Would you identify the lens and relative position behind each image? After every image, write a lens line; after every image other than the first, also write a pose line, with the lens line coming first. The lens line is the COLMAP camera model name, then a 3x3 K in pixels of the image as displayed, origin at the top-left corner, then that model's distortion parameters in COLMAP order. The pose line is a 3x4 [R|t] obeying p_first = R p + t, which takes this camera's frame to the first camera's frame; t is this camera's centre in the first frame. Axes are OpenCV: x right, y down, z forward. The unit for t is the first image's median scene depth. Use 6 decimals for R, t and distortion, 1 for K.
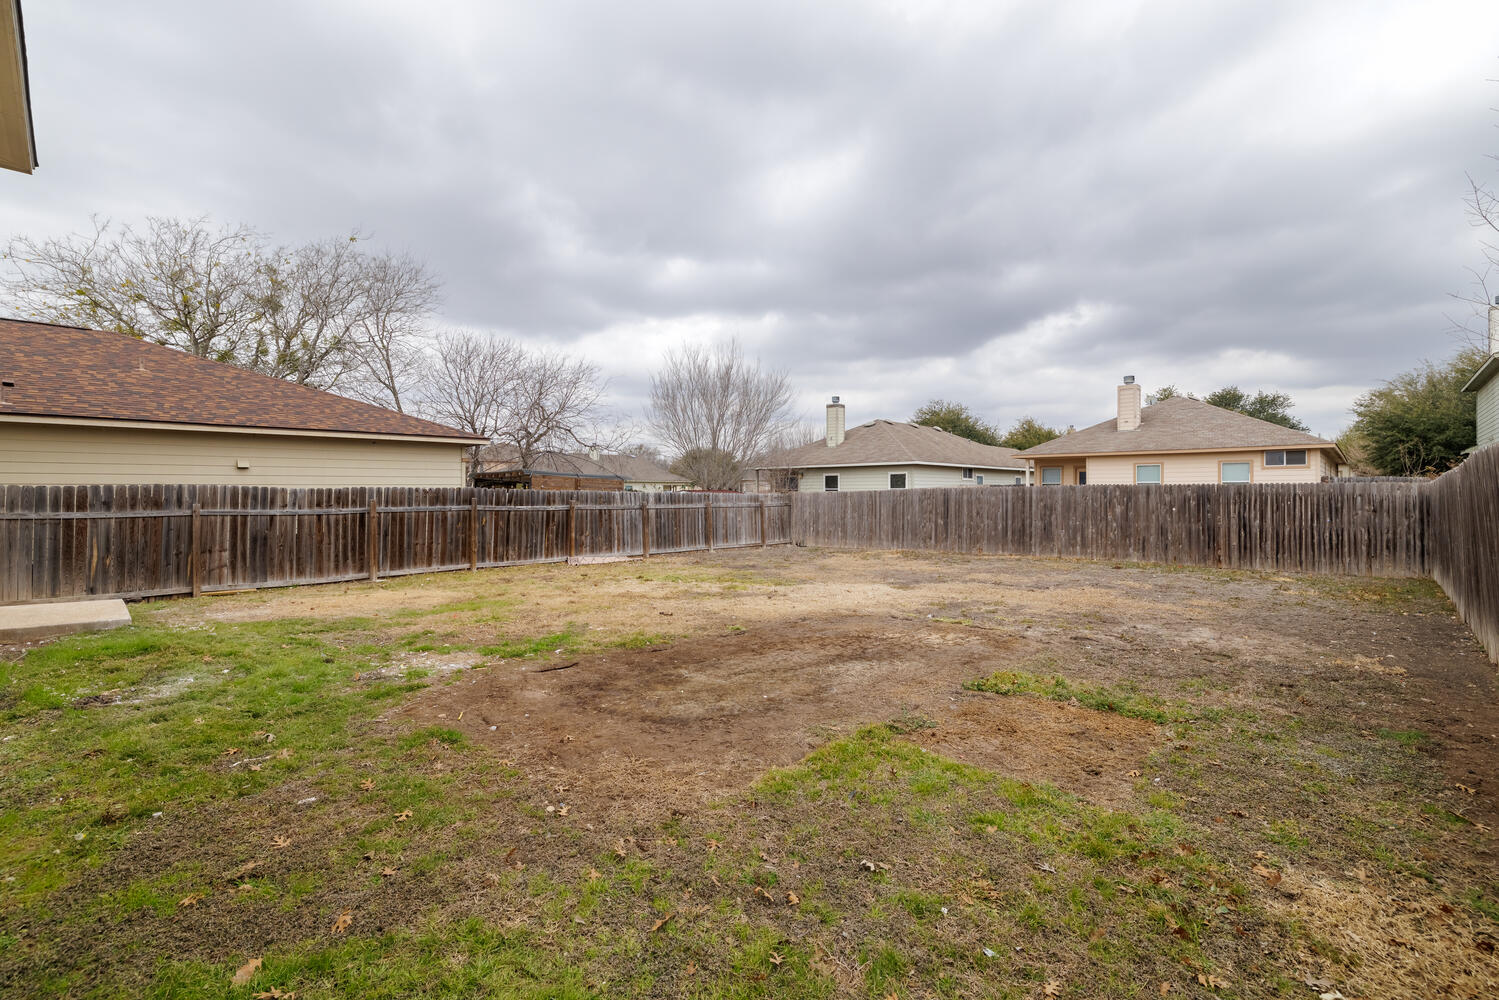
lens RADIAL K [[649.8, 0, 742.9], [0, 649.8, 492.6], [0, 0, 1]] dist [-0.001979, 0.000775]
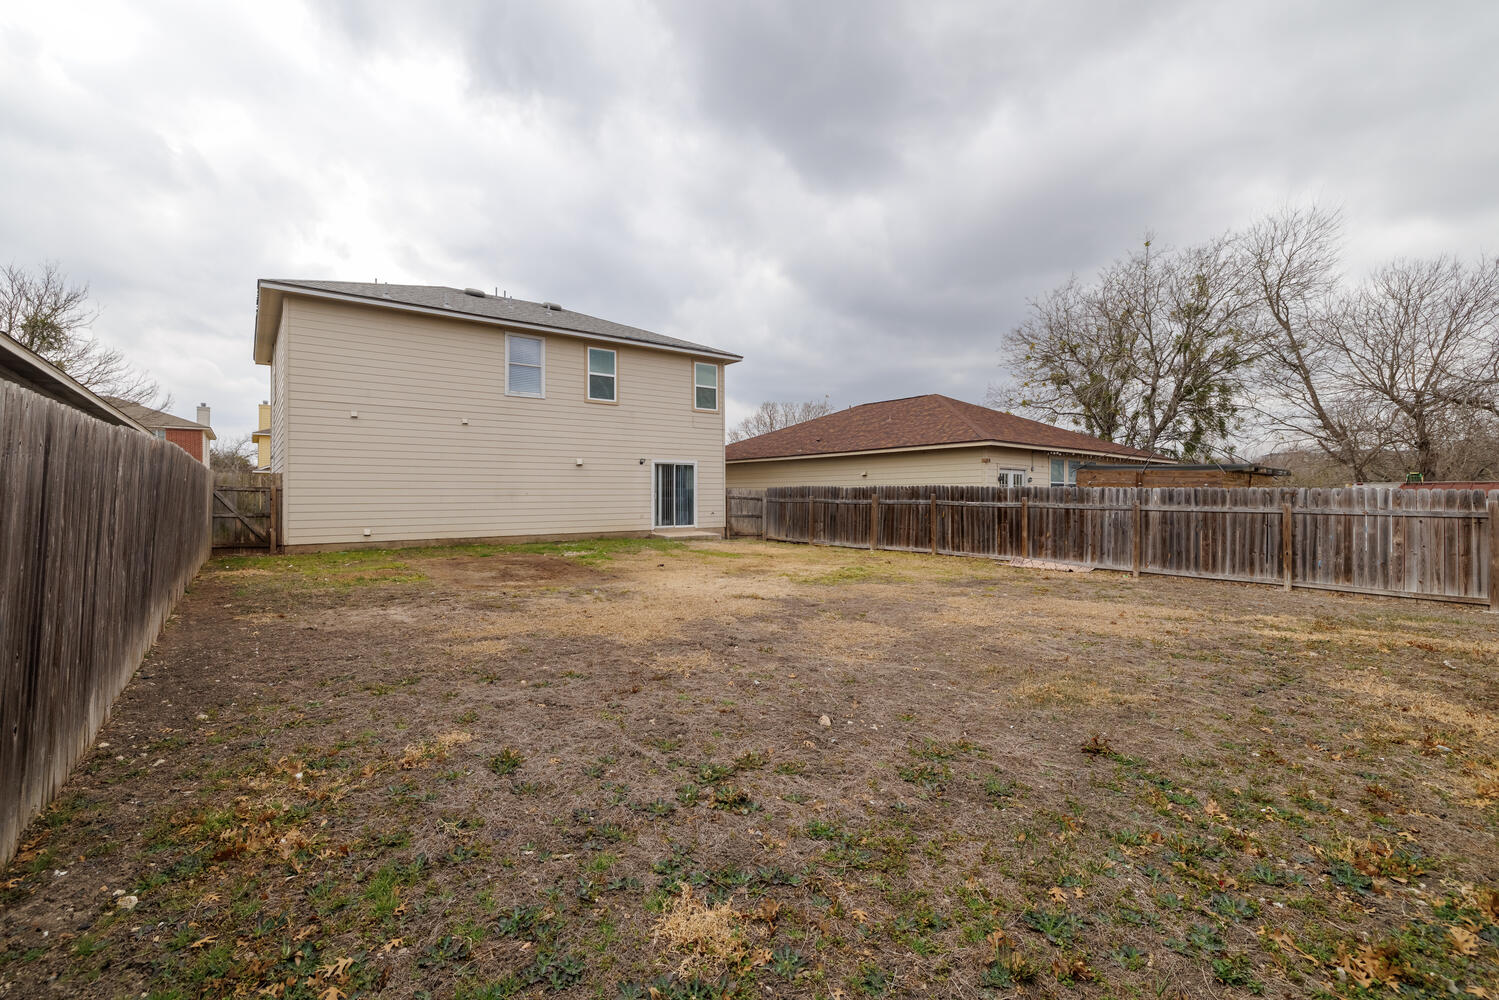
lens RADIAL K [[649.8, 0, 742.9], [0, 649.8, 492.6], [0, 0, 1]] dist [-0.001979, 0.000775]
pose [[-0.155845, 0.000278, -0.987781, 0.747527], [0.000307, 1.000000, 0.000233, 0.005040], [0.987781, -0.000267, -0.155845, 0.773005]]
